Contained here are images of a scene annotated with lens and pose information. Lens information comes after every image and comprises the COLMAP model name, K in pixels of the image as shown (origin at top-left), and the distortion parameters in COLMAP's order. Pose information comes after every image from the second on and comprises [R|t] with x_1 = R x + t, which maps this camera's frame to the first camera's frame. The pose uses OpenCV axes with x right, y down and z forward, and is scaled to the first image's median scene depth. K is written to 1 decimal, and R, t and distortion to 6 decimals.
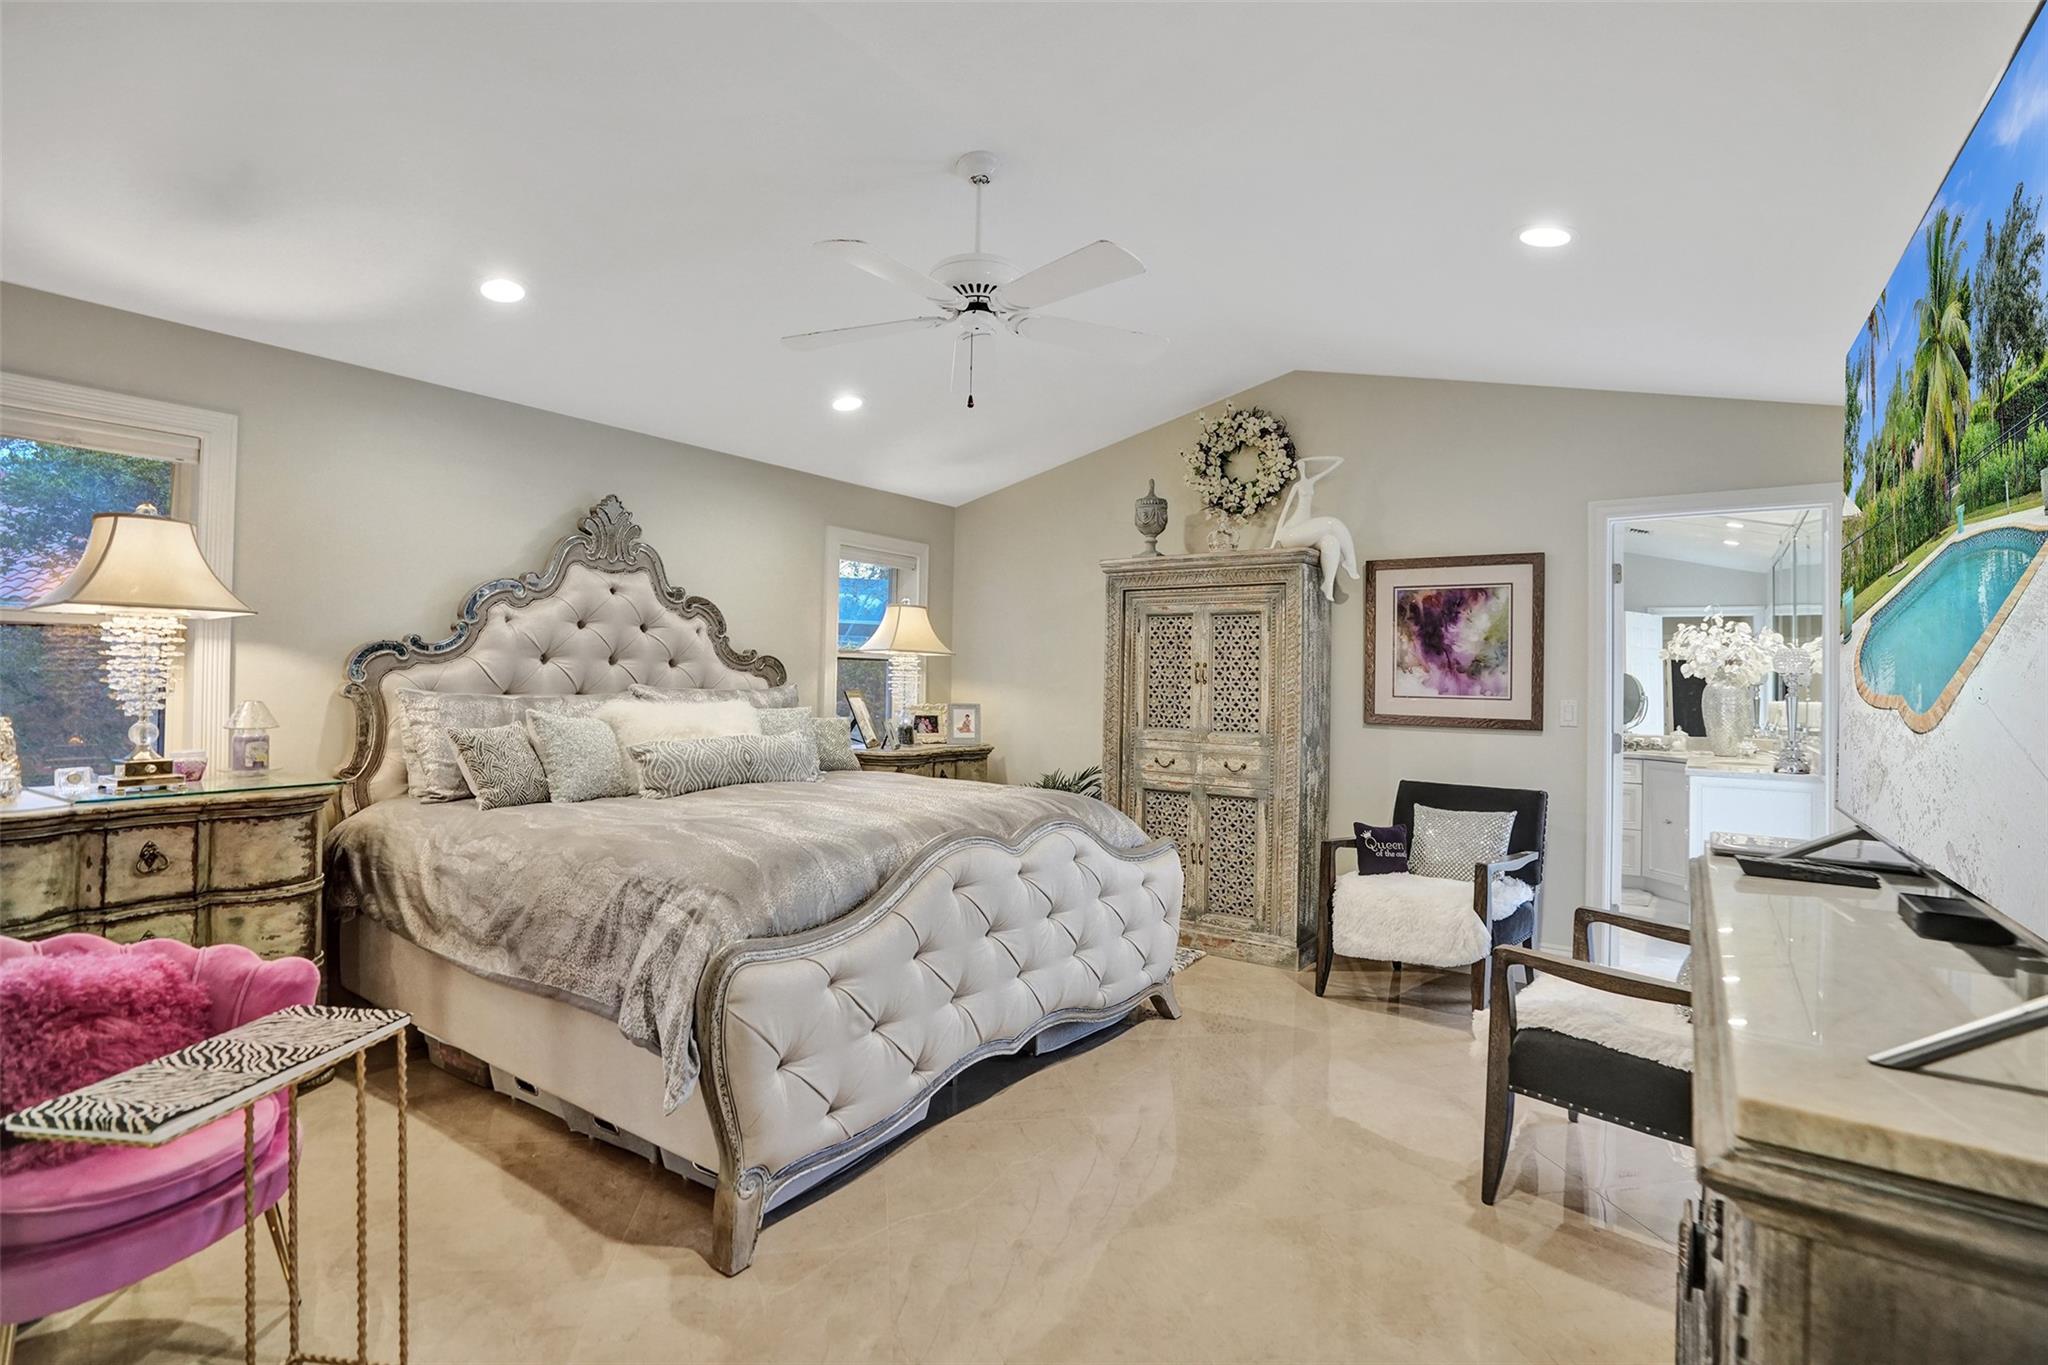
lens RADIAL K [[983.6, 0, 1048.9], [0, 983.6, 651.8], [0, 0, 1]] dist [-0.046084, 0.017096]
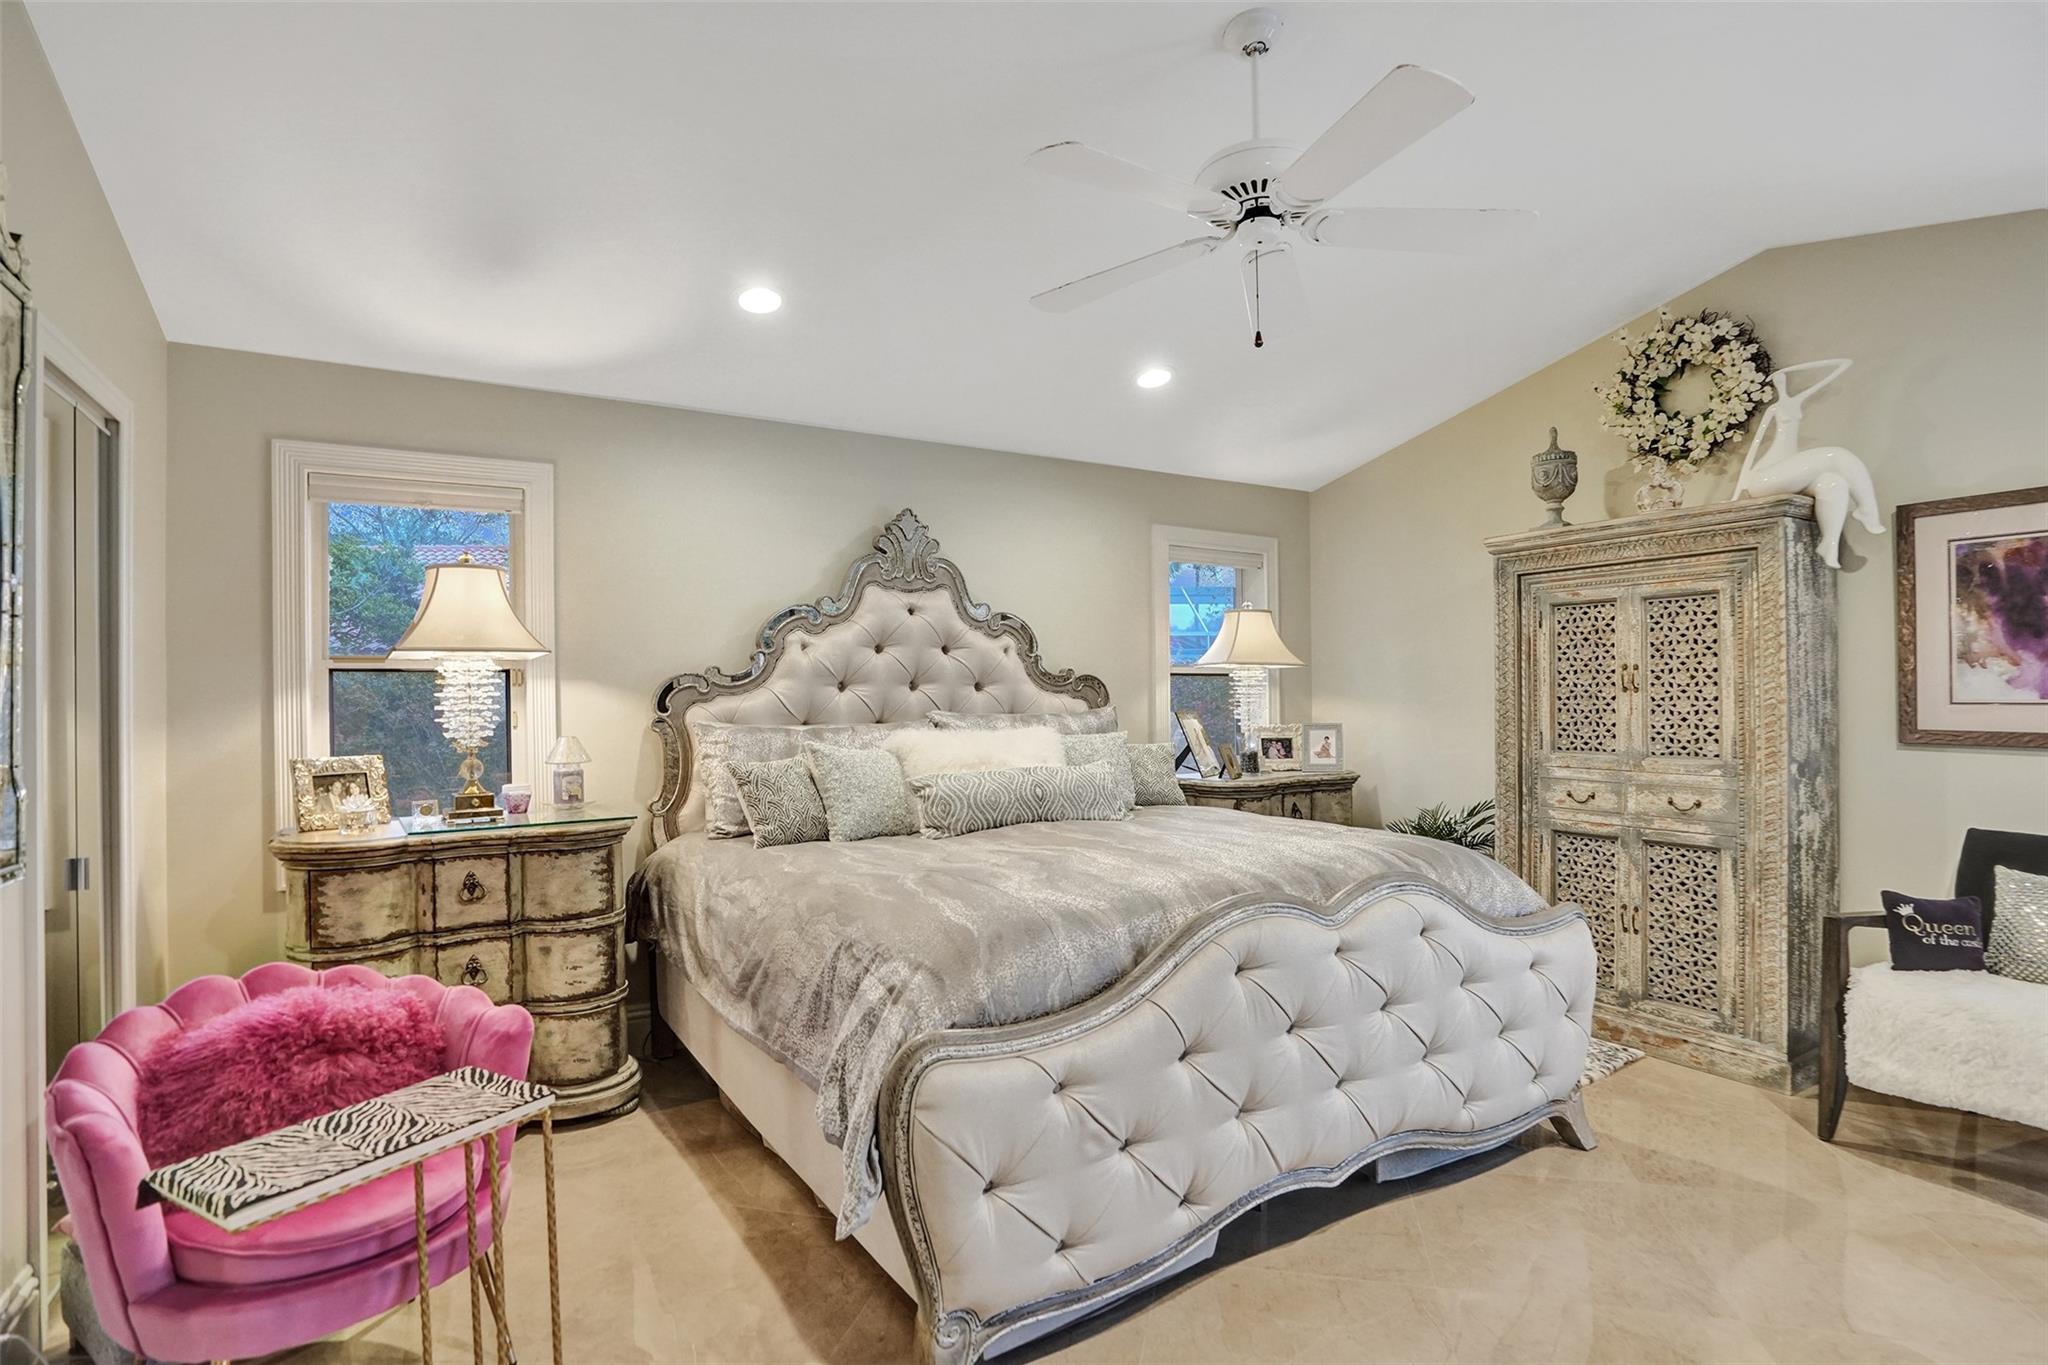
lens RADIAL K [[1046.2, 0, 1023.2], [0, 1046.2, 691.1], [0, 0, 1]] dist [-0.061898, 0.029023]
pose [[0.917580, -0.028904, -0.396500, 0.047673], [0.038049, 0.999160, 0.015216, 0.002638], [0.395727, -0.029049, 0.917909, 0.119814]]
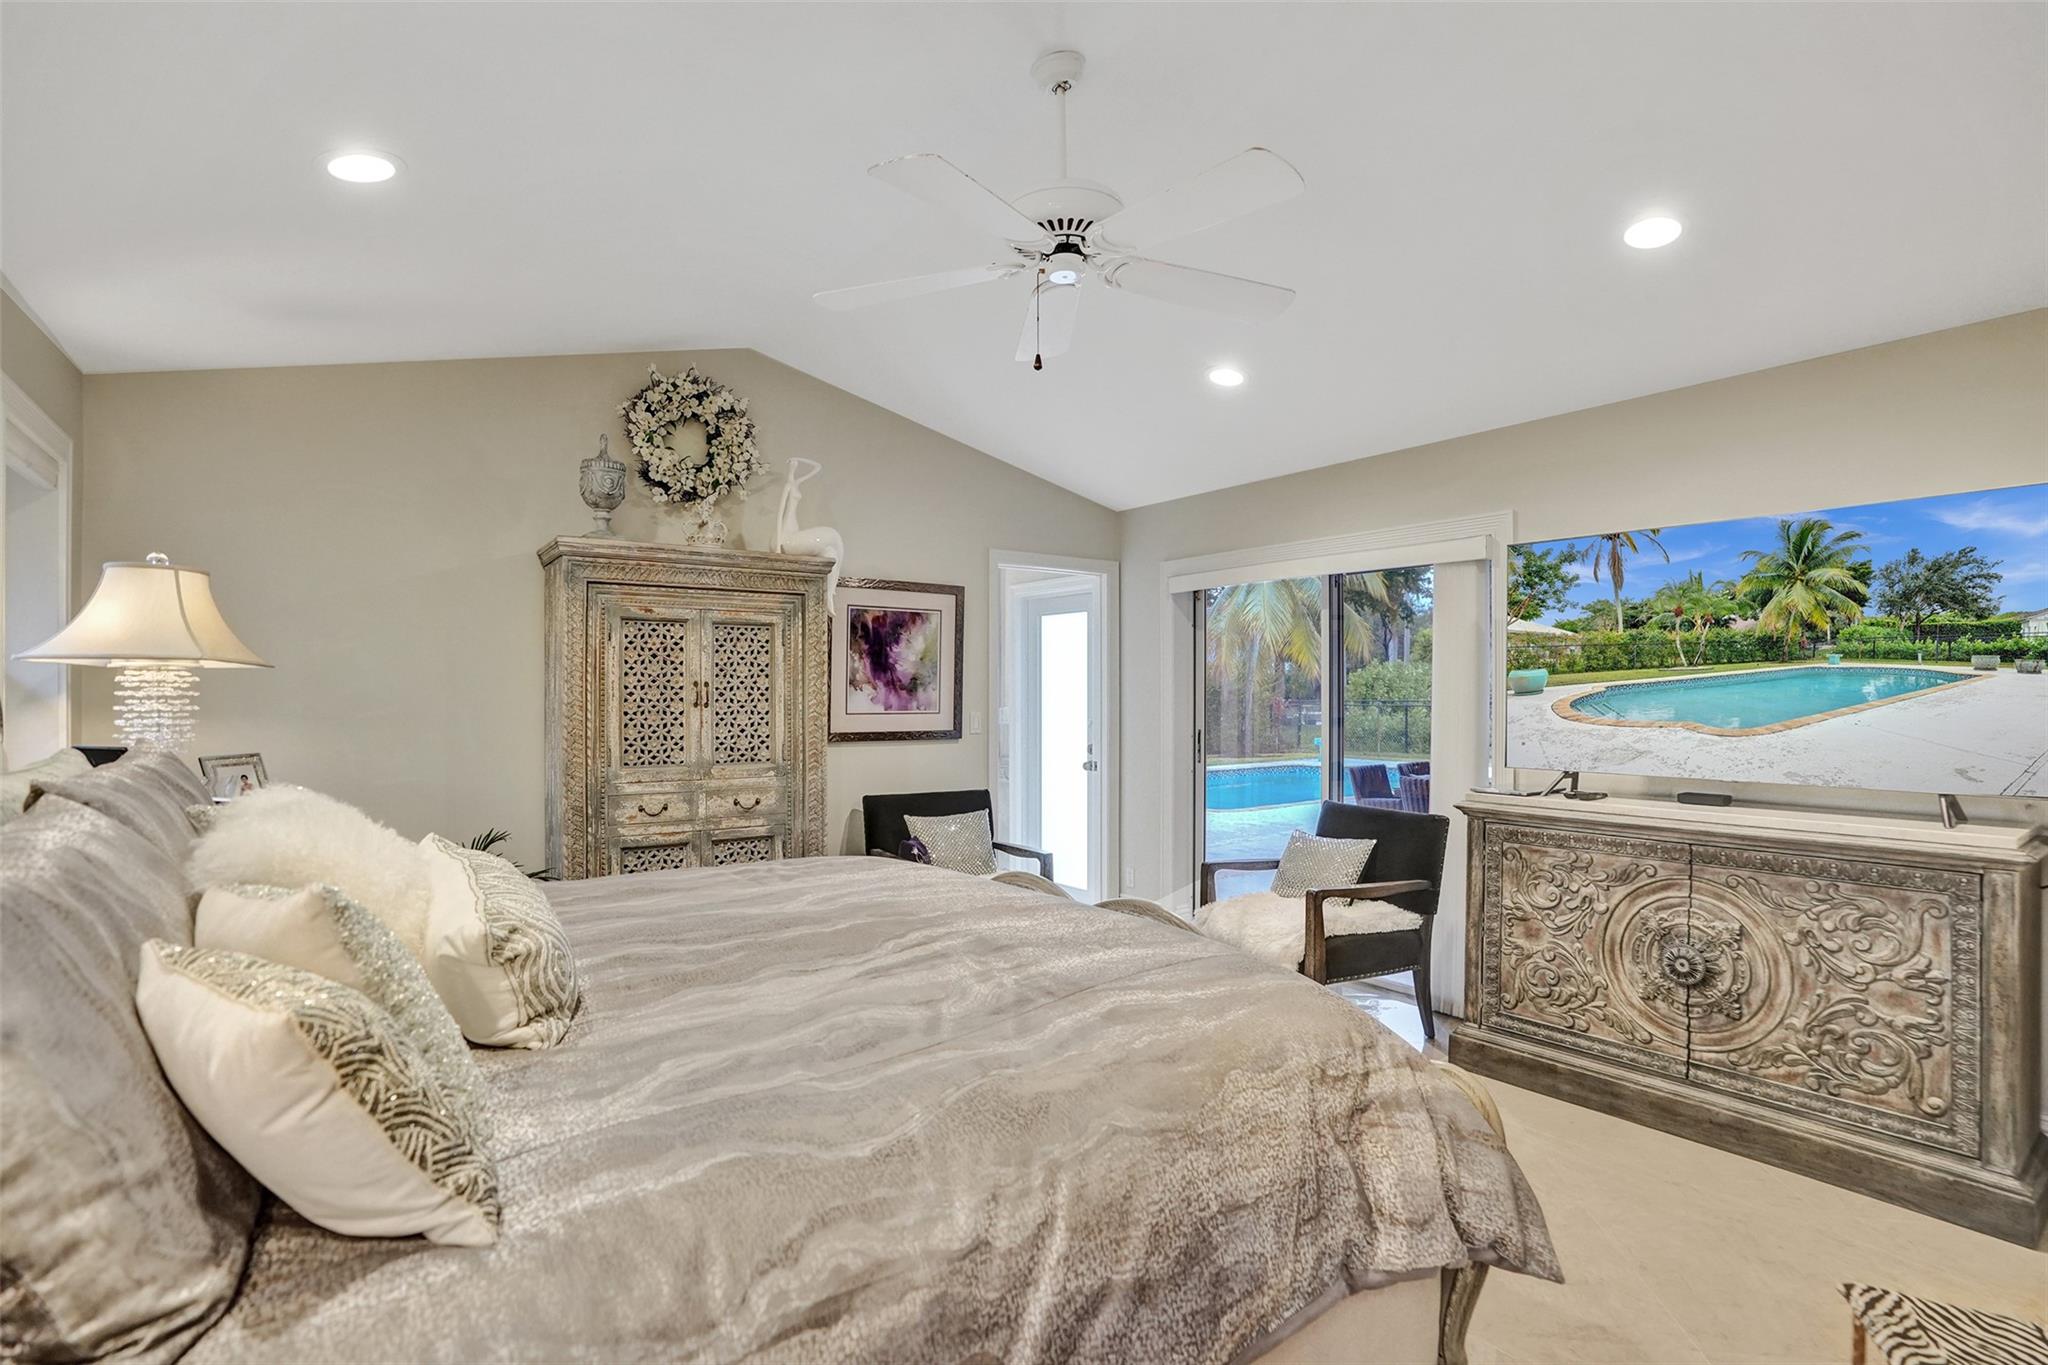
lens RADIAL K [[983.6, 0, 990.3], [0, 983.6, 693.3], [0, 0, 1]] dist [-0.046084, 0.017096]
pose [[0.348335, -0.019002, 0.937177, -0.608960], [-0.019889, 0.999420, 0.027656, -0.007316], [-0.937159, -0.028273, 0.347755, 0.576961]]
